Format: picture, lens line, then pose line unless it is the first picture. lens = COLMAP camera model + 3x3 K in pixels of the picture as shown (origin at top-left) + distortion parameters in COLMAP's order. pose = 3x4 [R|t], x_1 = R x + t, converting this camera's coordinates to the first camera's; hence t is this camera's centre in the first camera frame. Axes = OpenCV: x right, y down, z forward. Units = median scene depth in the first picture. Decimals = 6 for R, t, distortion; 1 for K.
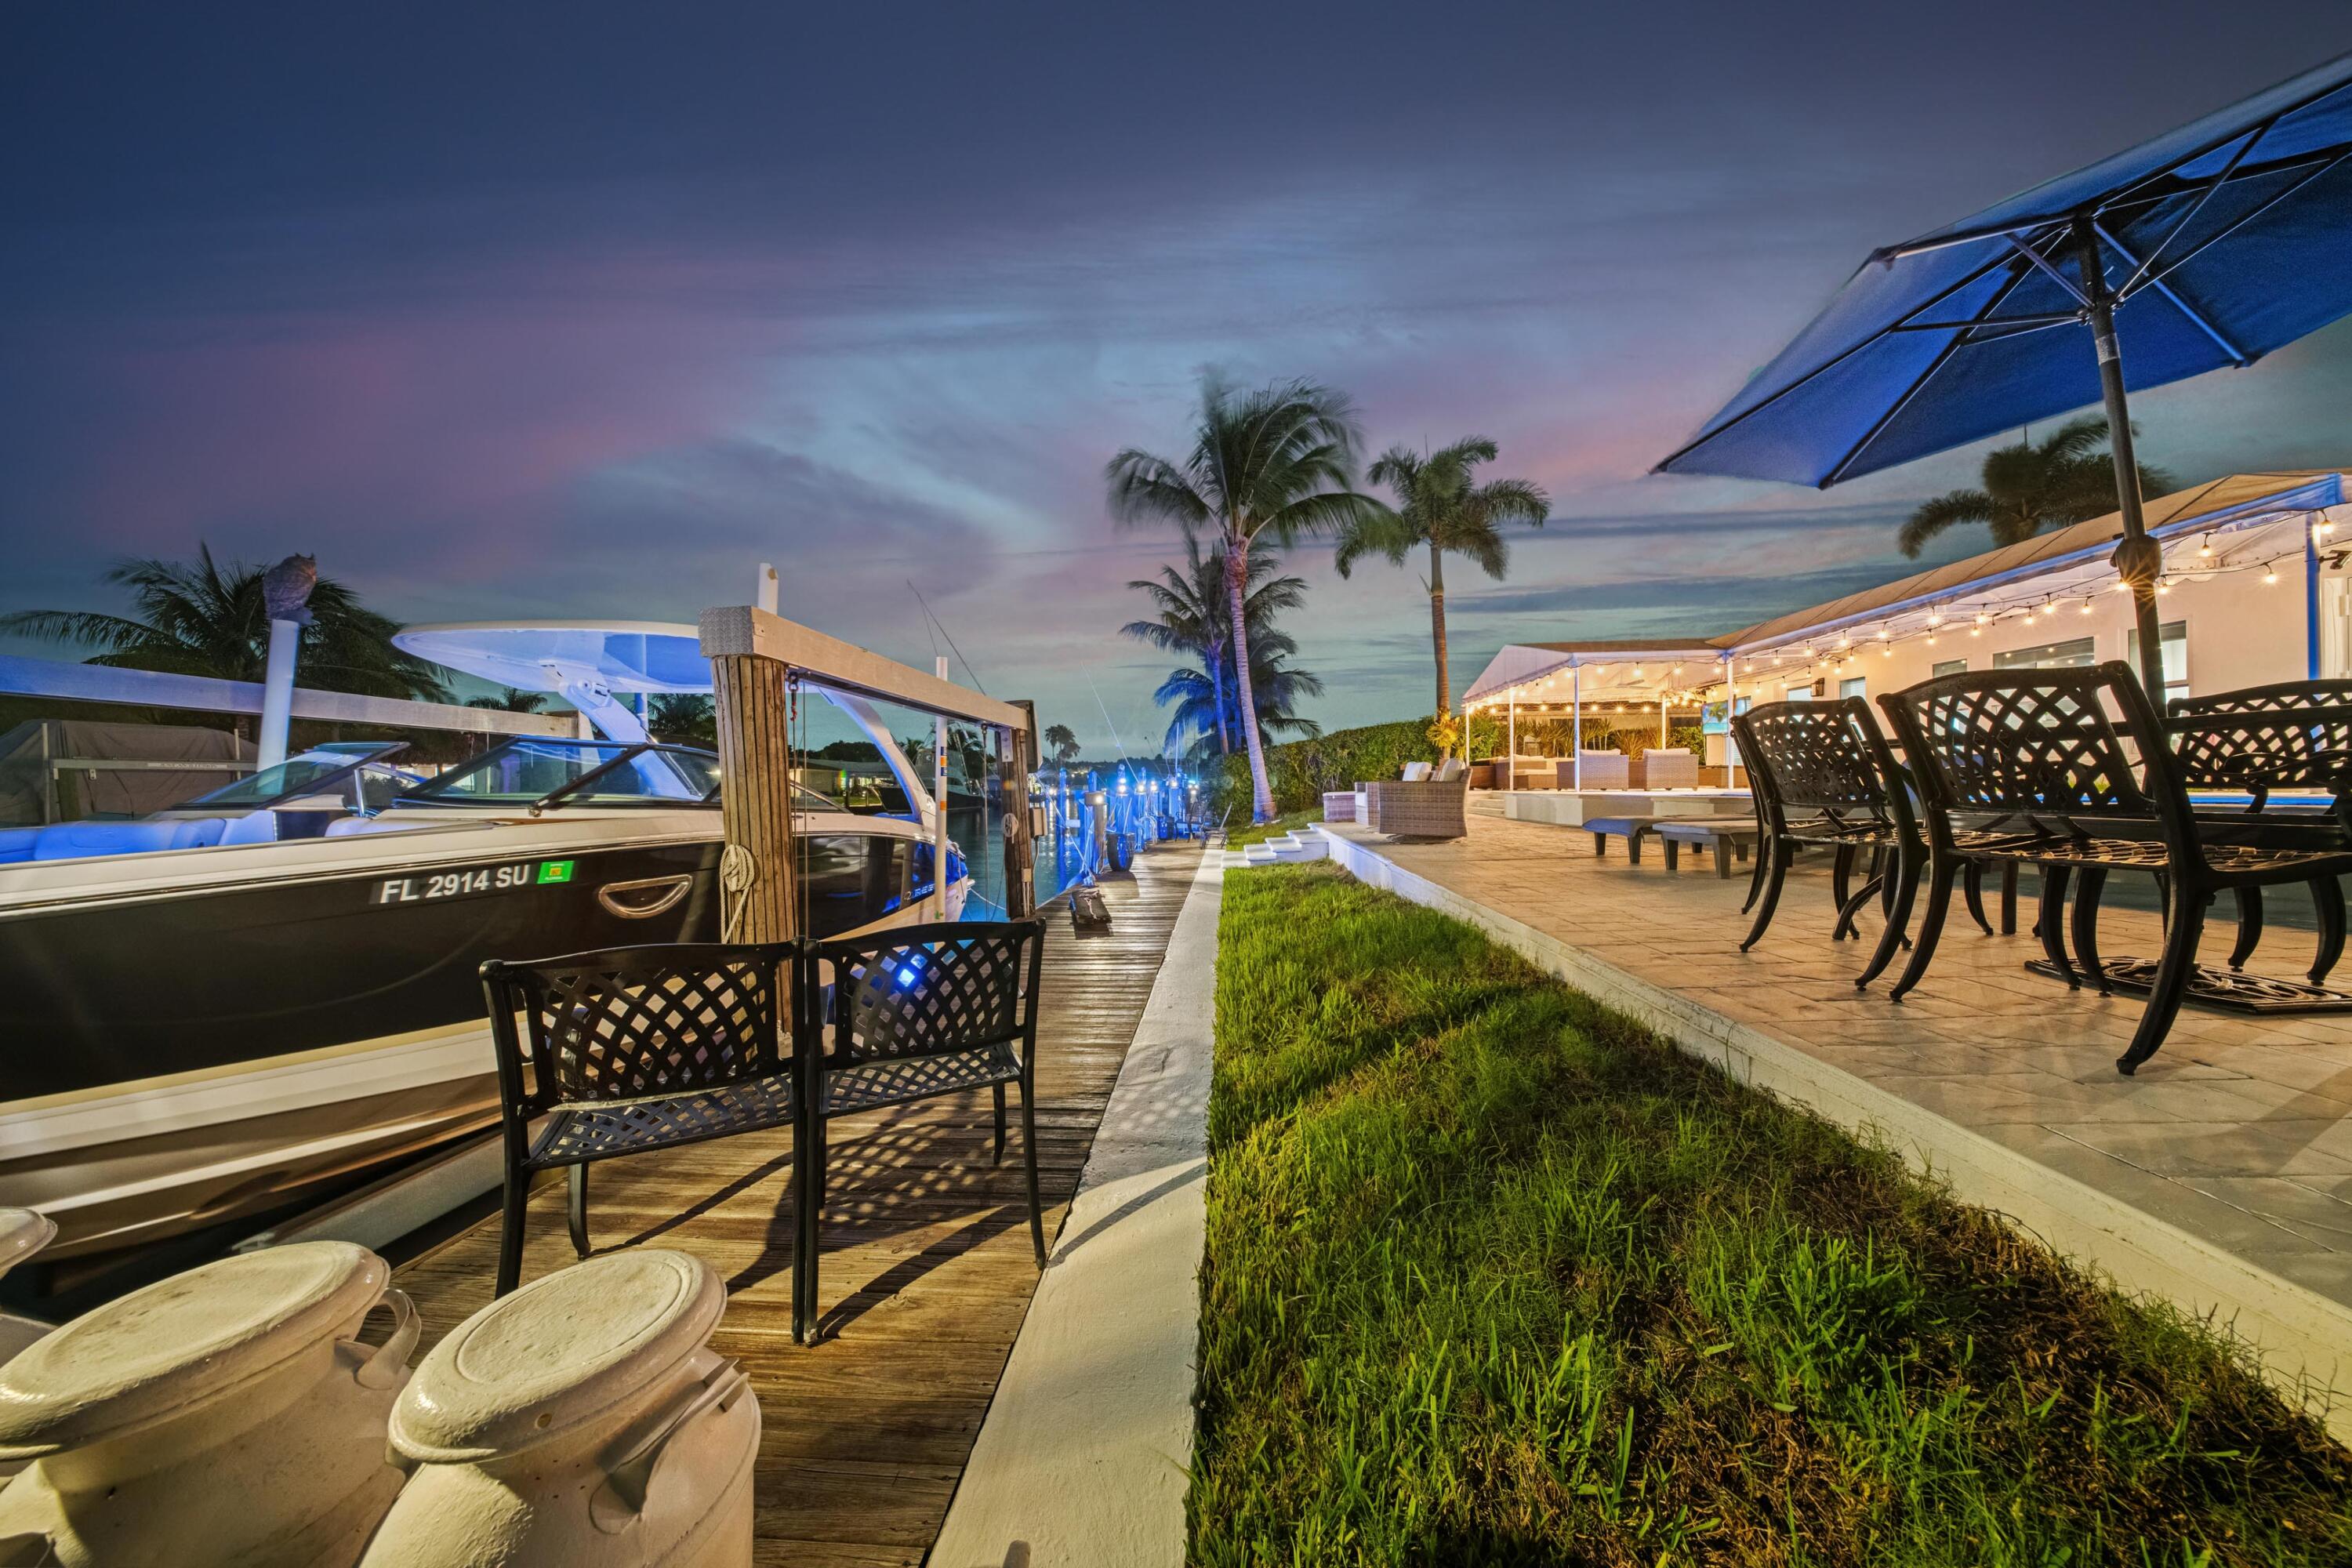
lens RADIAL K [[735.3, 0, 1173.1], [0, 735.3, 783.0], [0, 0, 1]] dist [0.001296, -0.000135]
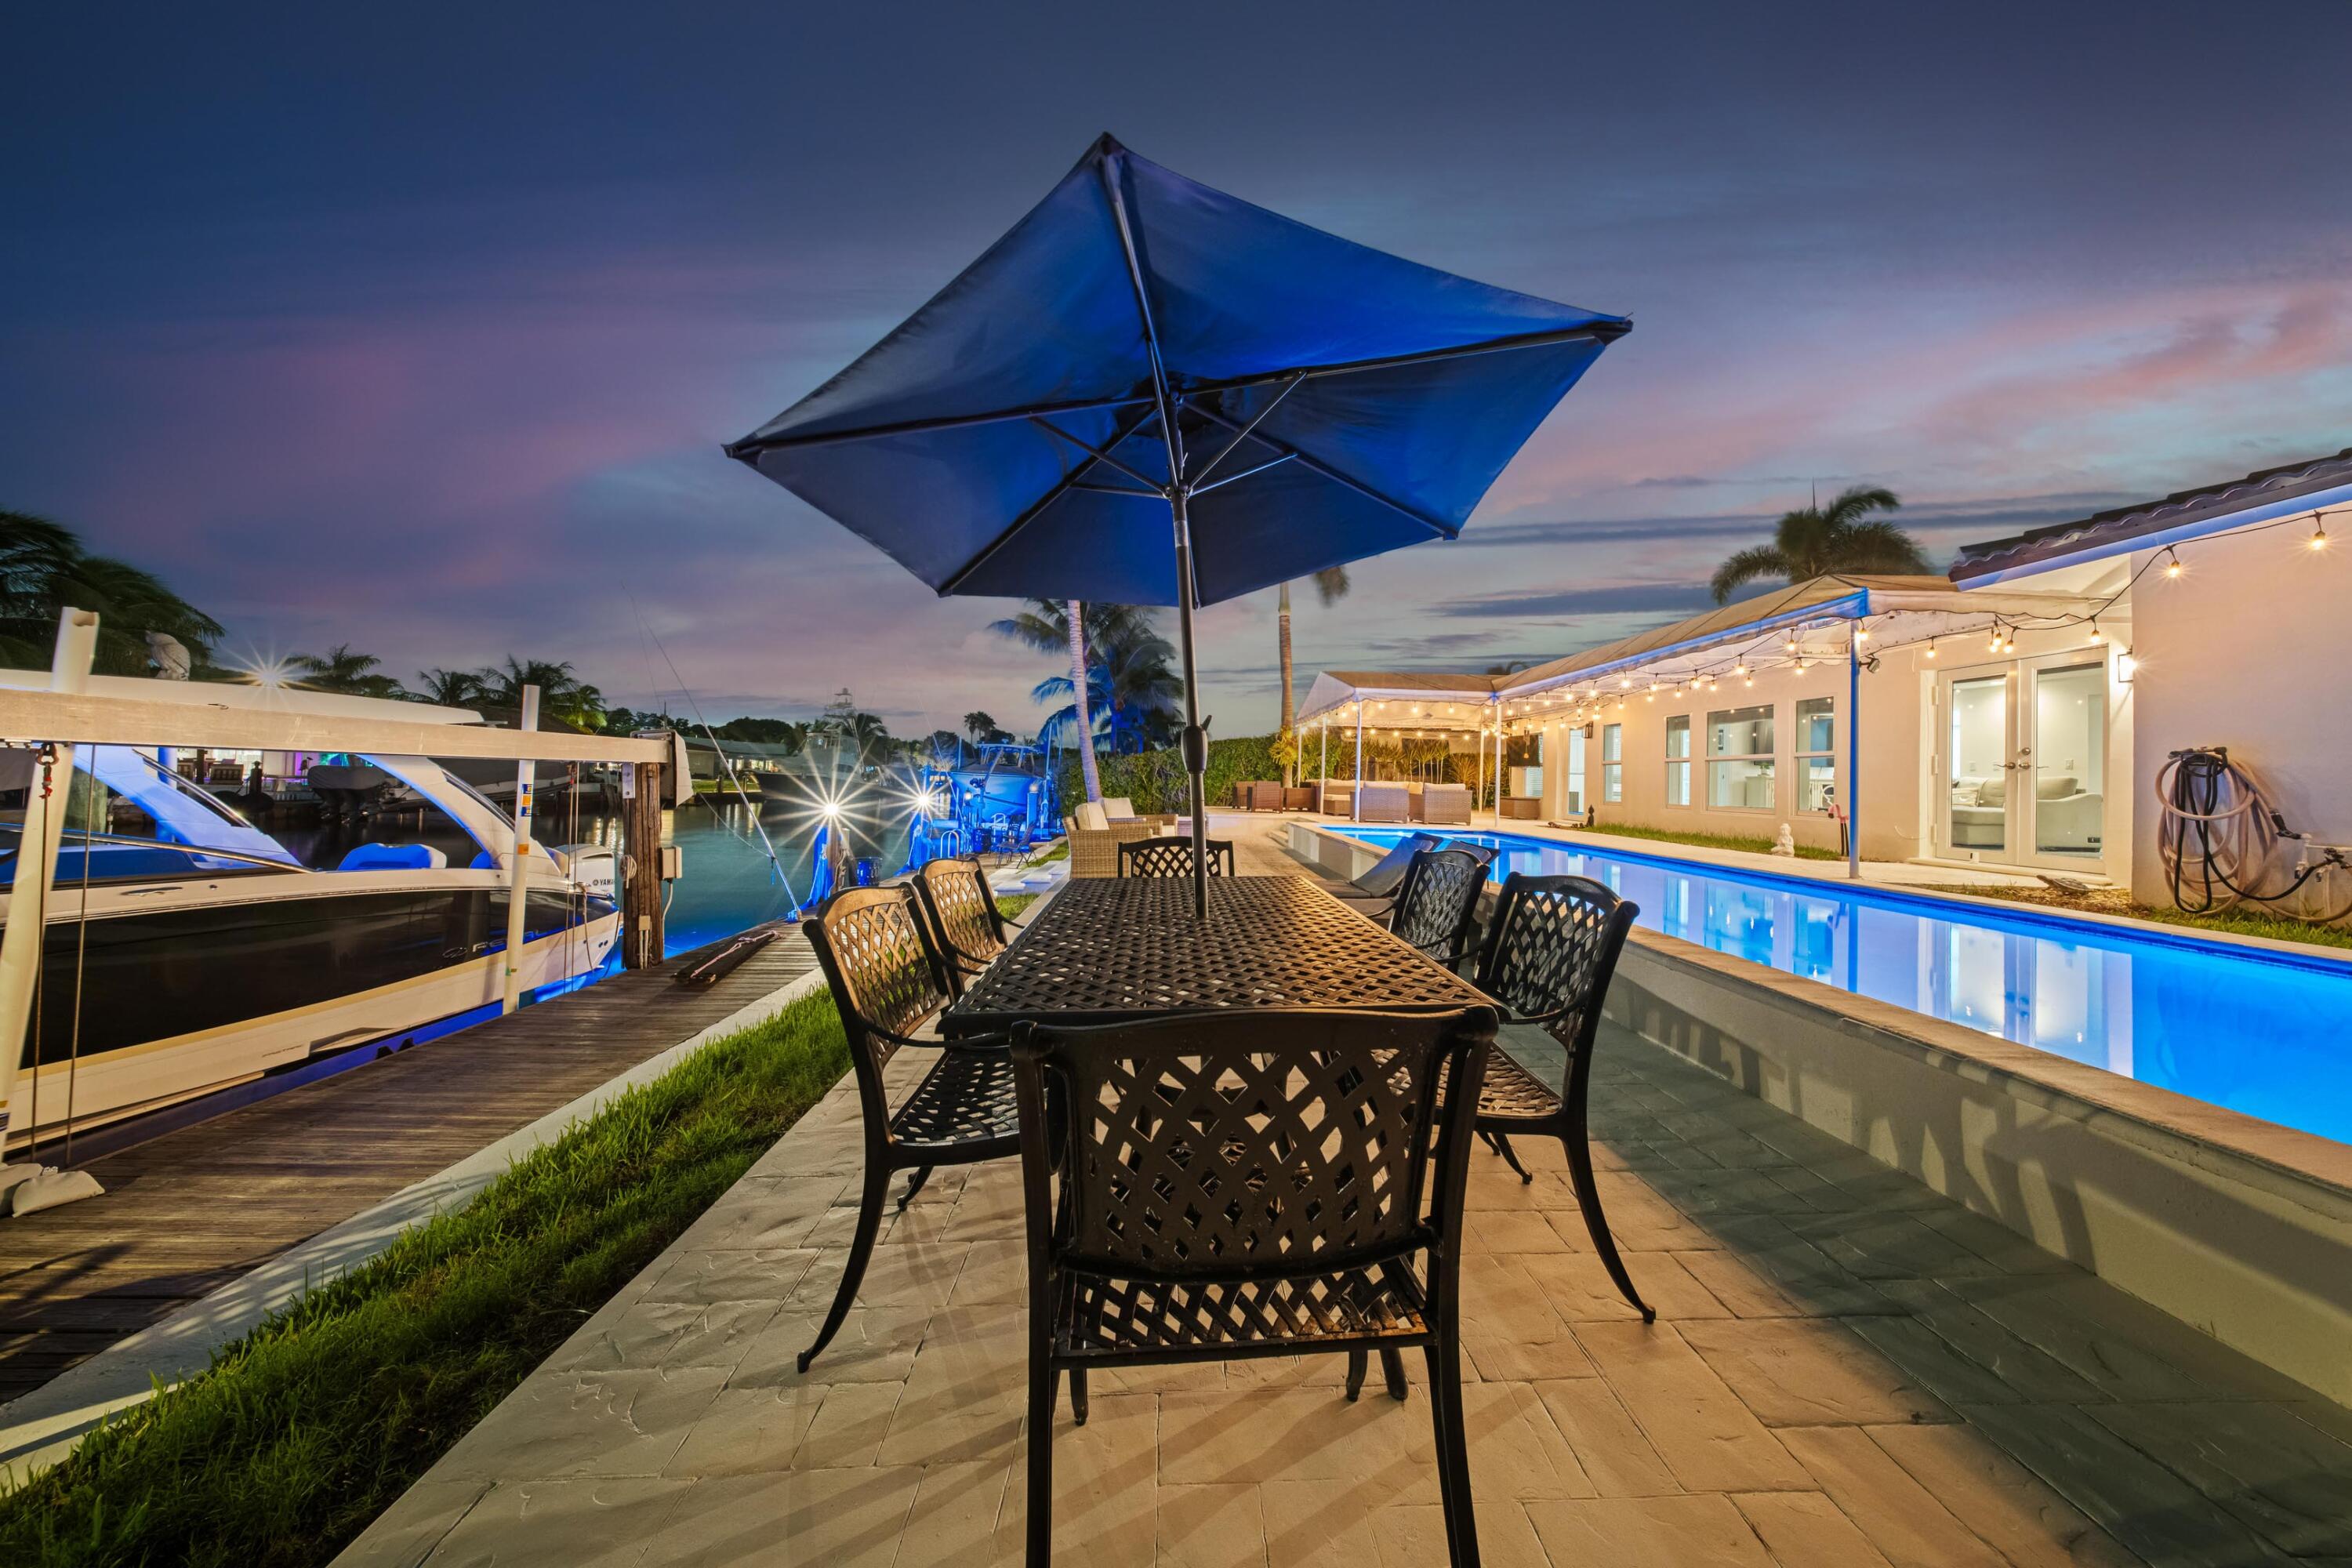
lens RADIAL K [[735.3, 0, 1206.4], [0, 735.3, 776.2], [0, 0, 1]] dist [0.001296, -0.000135]
pose [[0.994028, 0.034540, 0.103512, 0.236978], [-0.035305, 0.999361, 0.005574, -0.052801], [-0.103253, -0.009195, 0.994613, 0.004556]]
